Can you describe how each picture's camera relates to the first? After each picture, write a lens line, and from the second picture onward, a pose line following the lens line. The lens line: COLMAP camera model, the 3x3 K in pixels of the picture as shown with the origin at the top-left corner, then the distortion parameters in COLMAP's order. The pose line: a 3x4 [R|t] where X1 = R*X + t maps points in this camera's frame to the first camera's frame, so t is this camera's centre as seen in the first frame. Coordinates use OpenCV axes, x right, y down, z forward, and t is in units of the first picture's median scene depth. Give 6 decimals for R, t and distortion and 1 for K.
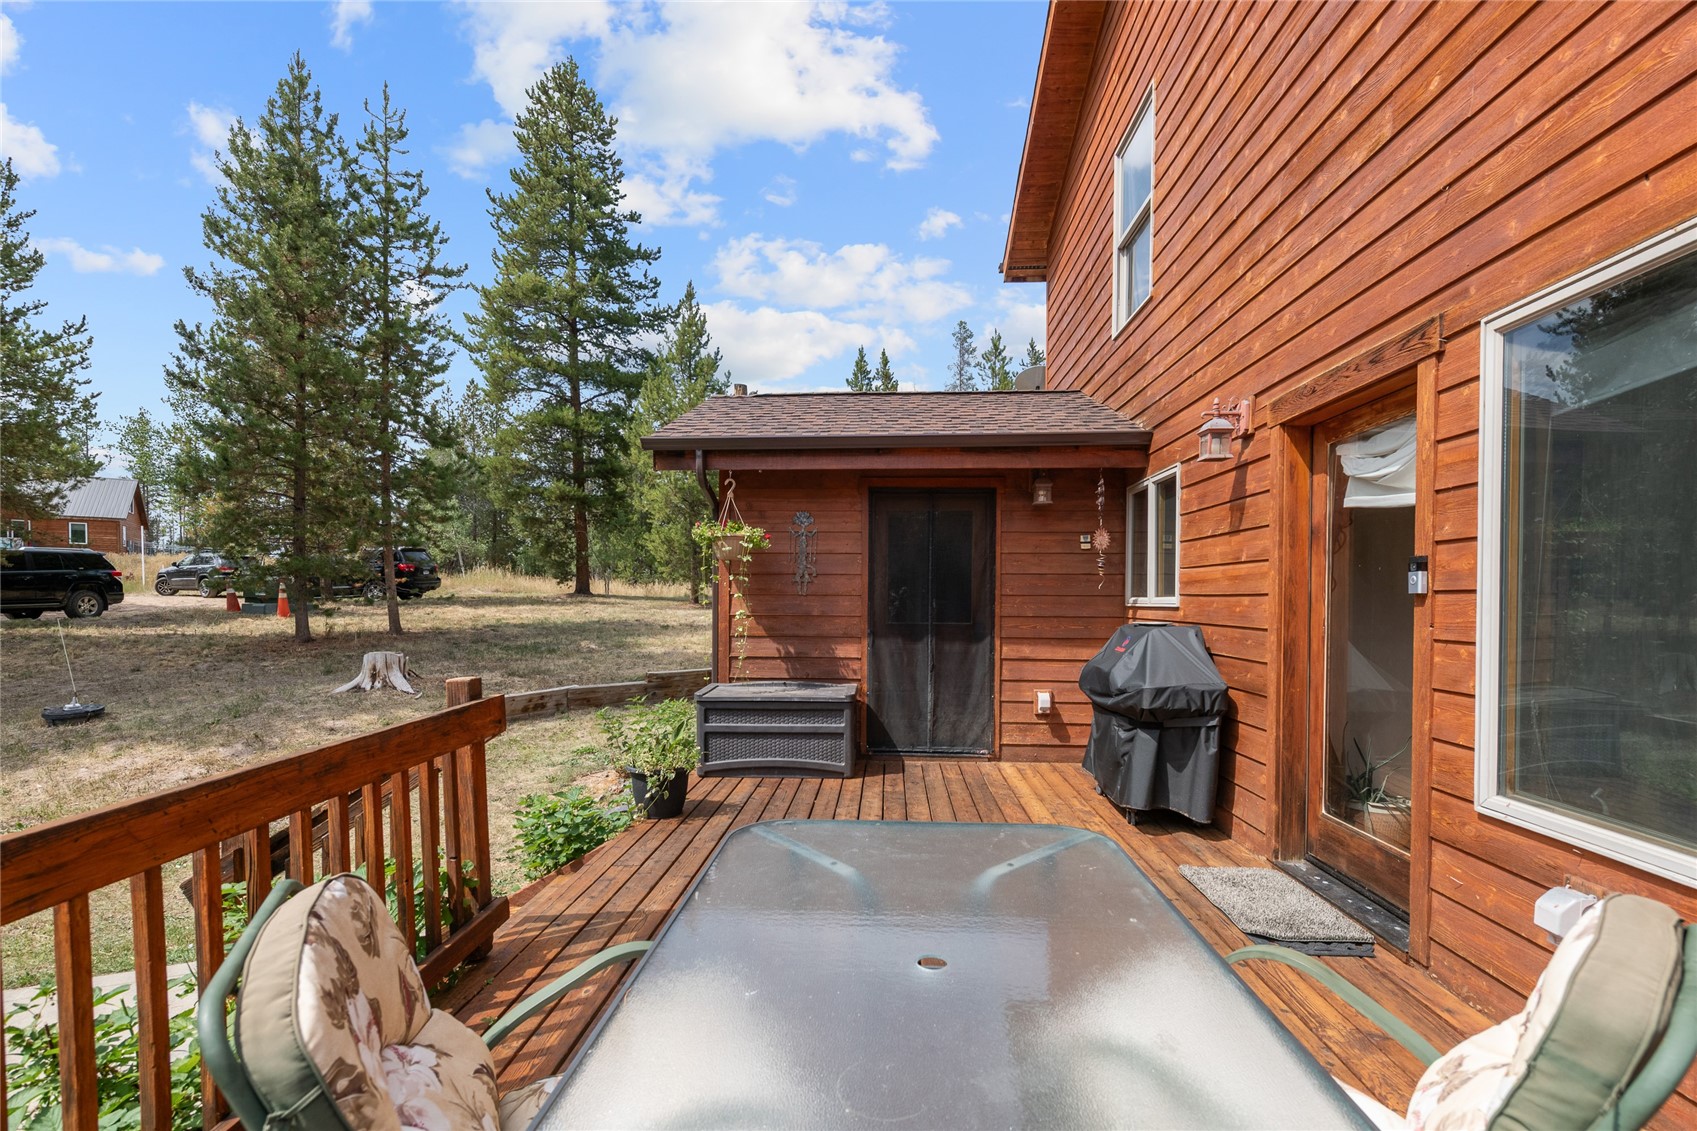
lens RADIAL K [[741.9, 0, 849.6], [0, 741.9, 625.8], [0, 0, 1]] dist [0.000357, -0.000021]
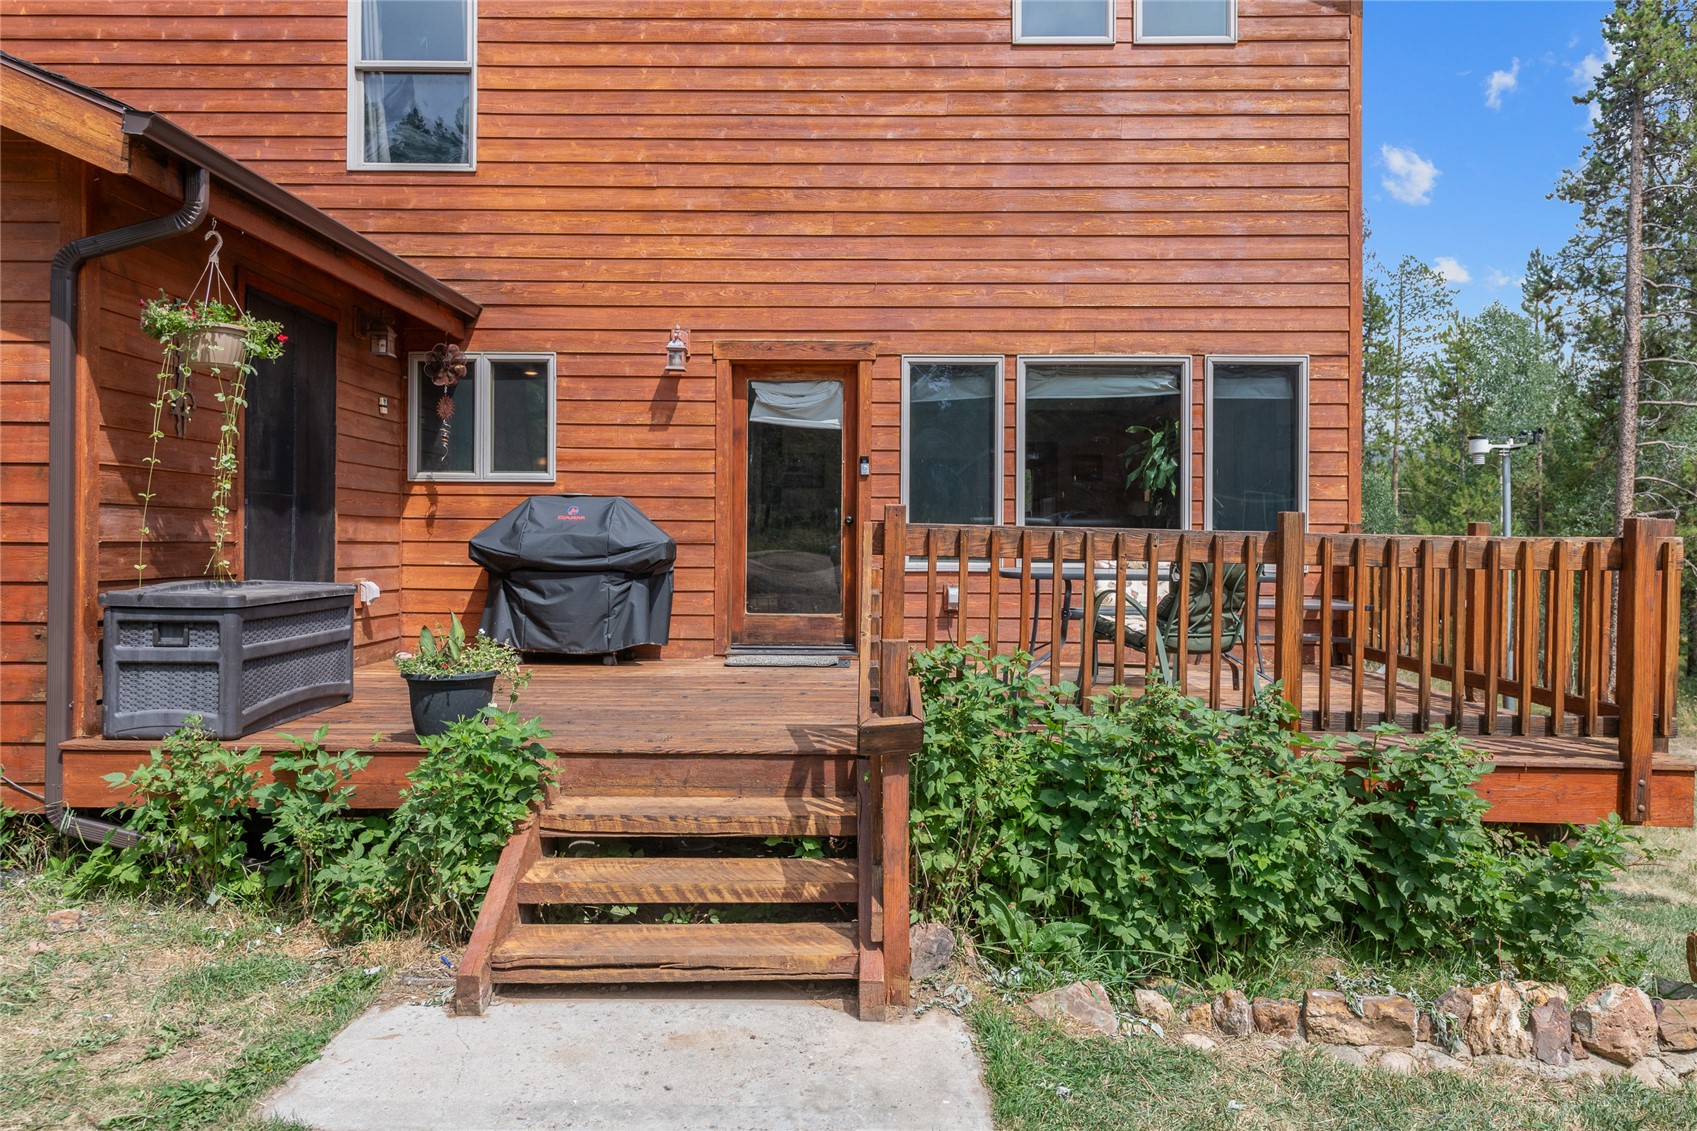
lens RADIAL K [[1162.5, 0, 848.5], [0, 1162.5, 565.5], [0, 0, 1]] dist [0.003171, 0.001553]
pose [[-0.032200, -0.024028, 0.999193, -2.424360], [0.023599, 0.999414, 0.024794, 0.125855], [-0.999203, 0.024378, -0.031614, 1.150470]]
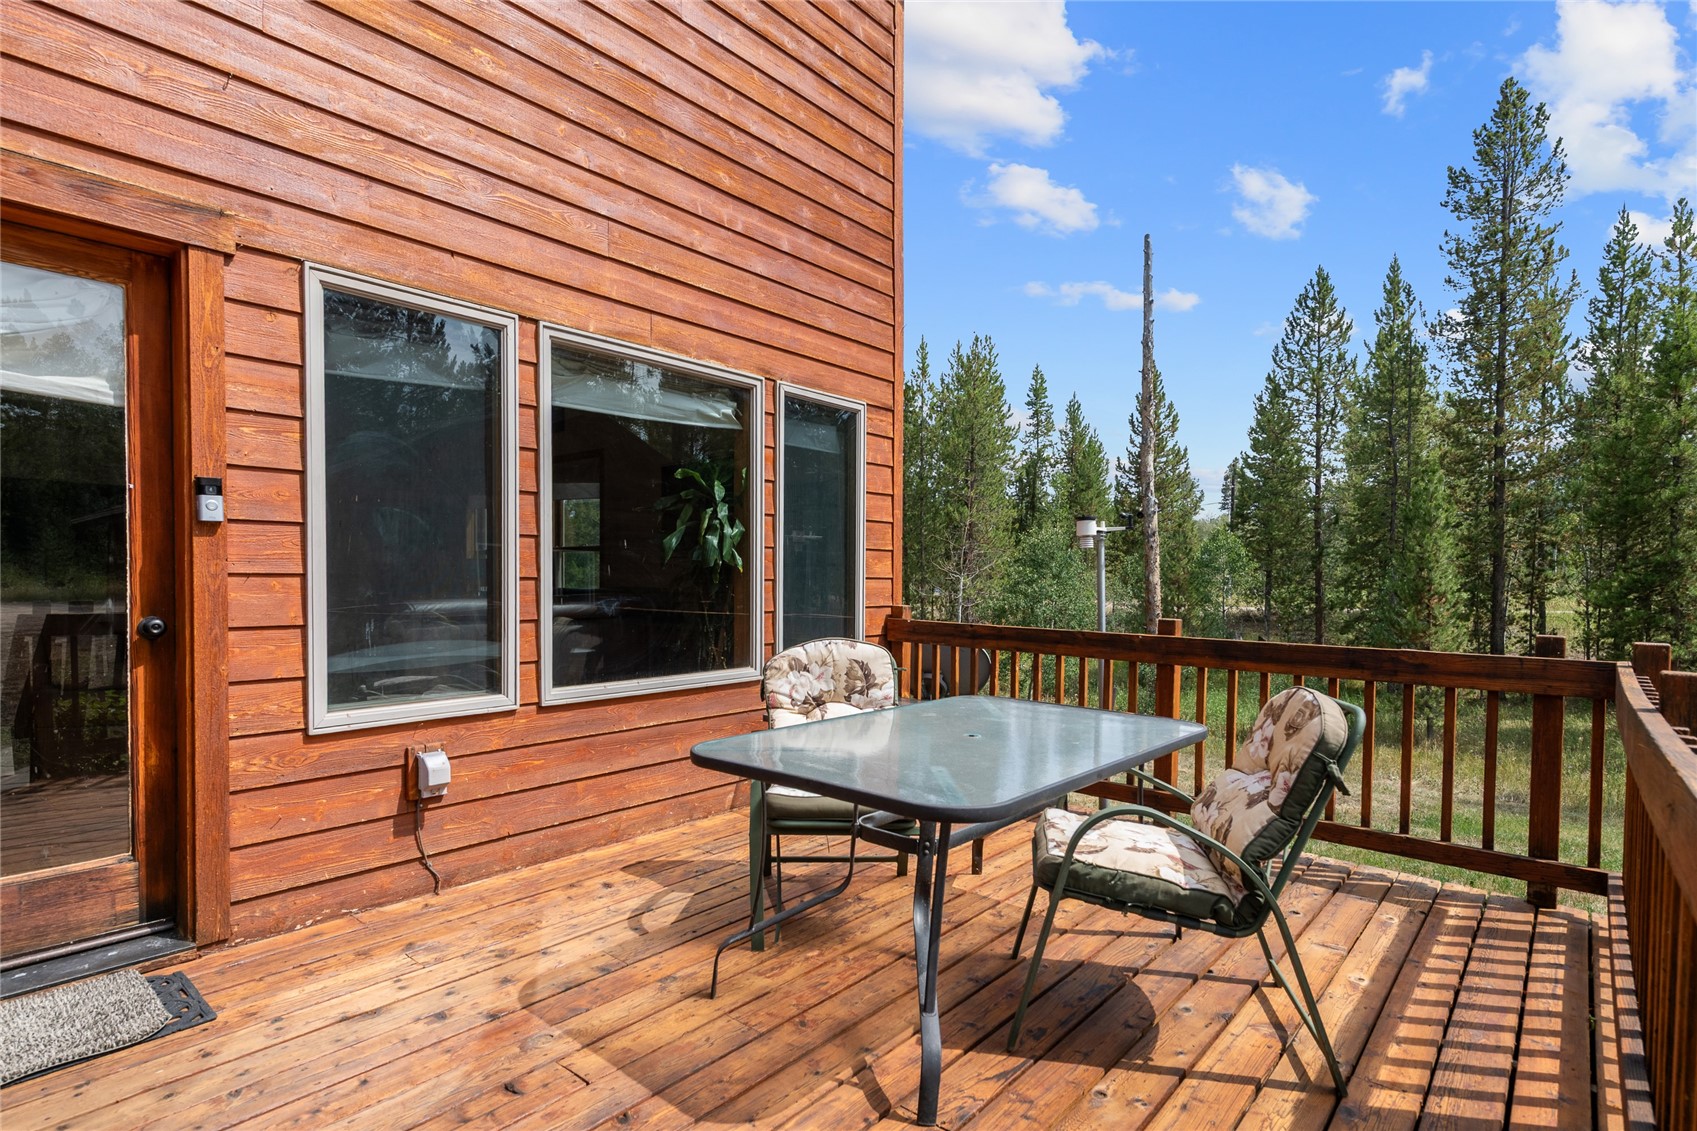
lens RADIAL K [[871.2, 0, 851.8], [0, 871.2, 599.3], [0, 0, 1]] dist [0.016428, 0.000447]
pose [[-0.818573, -0.021036, 0.574017, -0.437520], [0.010183, 0.998641, 0.051119, 0.003036], [-0.574312, 0.047690, -0.817247, 1.412841]]
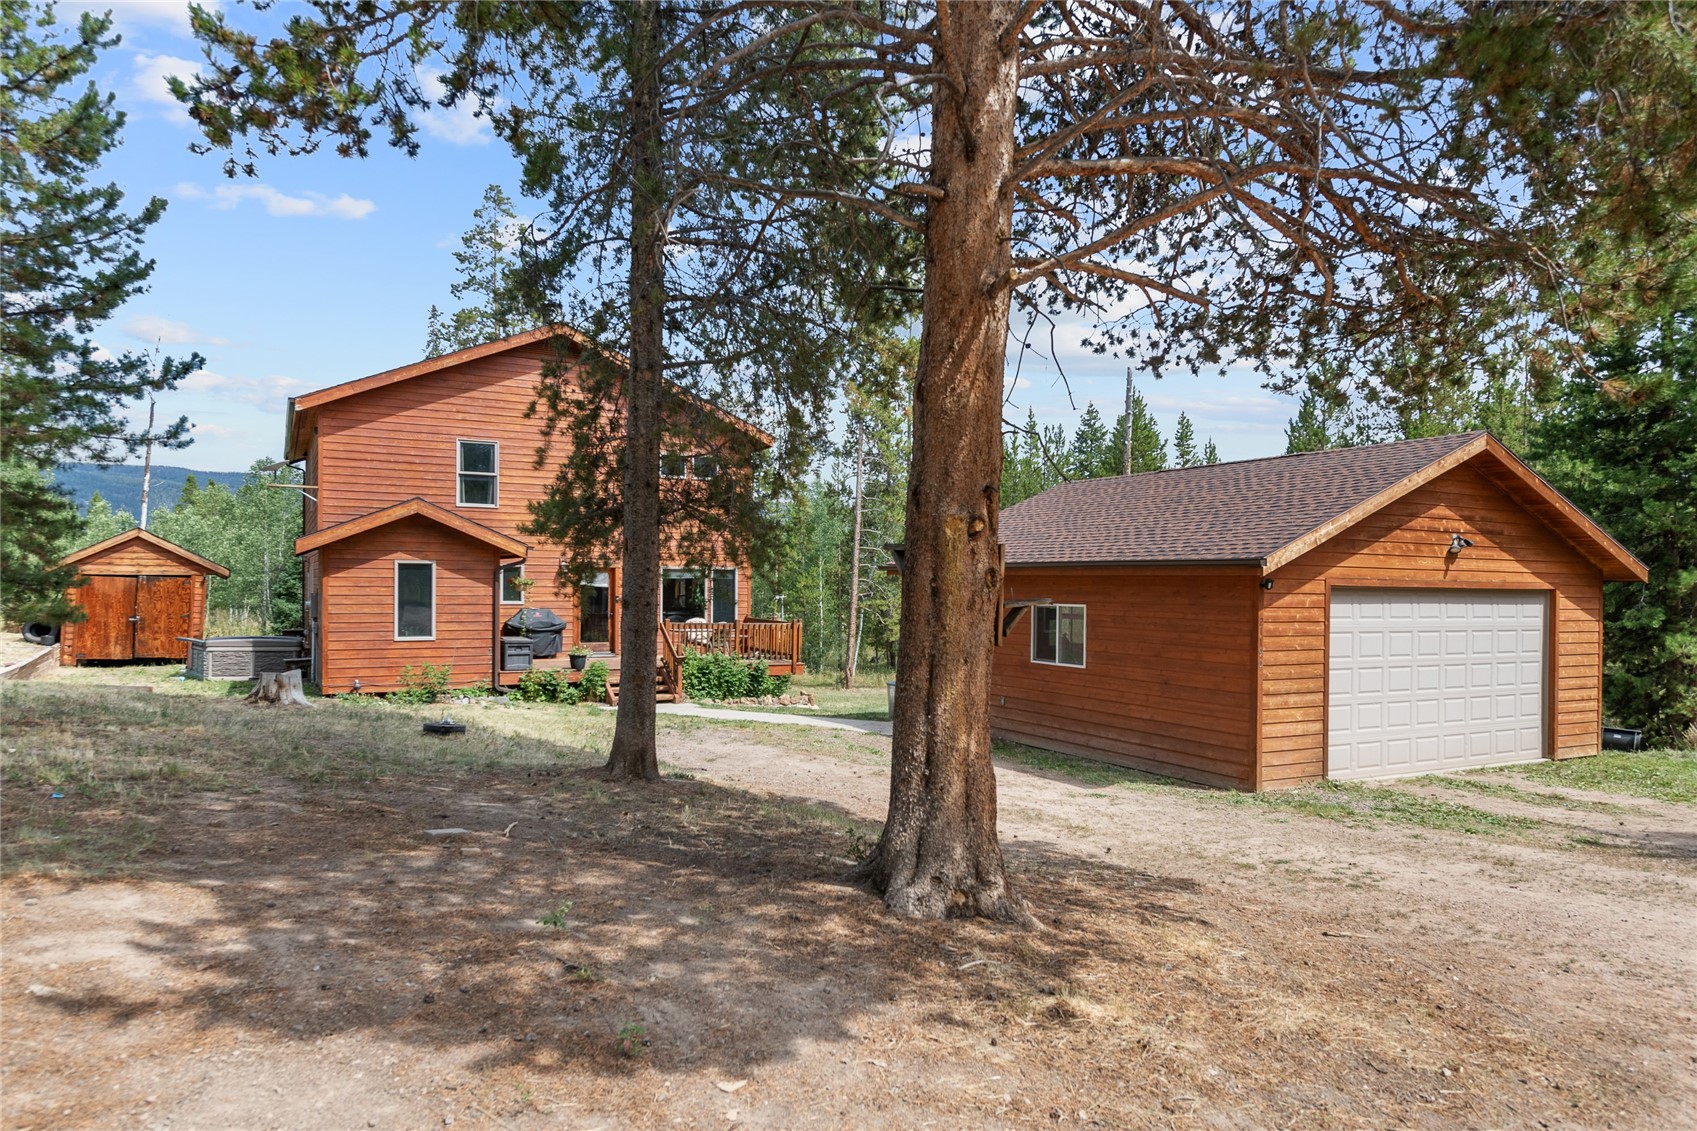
lens RADIAL K [[1054.5, 0, 848.5], [0, 1054.5, 565.5], [0, 0, 1]] dist [0.000312, 0.000014]
pose [[-0.509019, 0.007365, 0.860724, -8.865088], [0.015584, 0.999878, 0.000660, -0.351772], [-0.860614, 0.013750, -0.509072, 4.158821]]
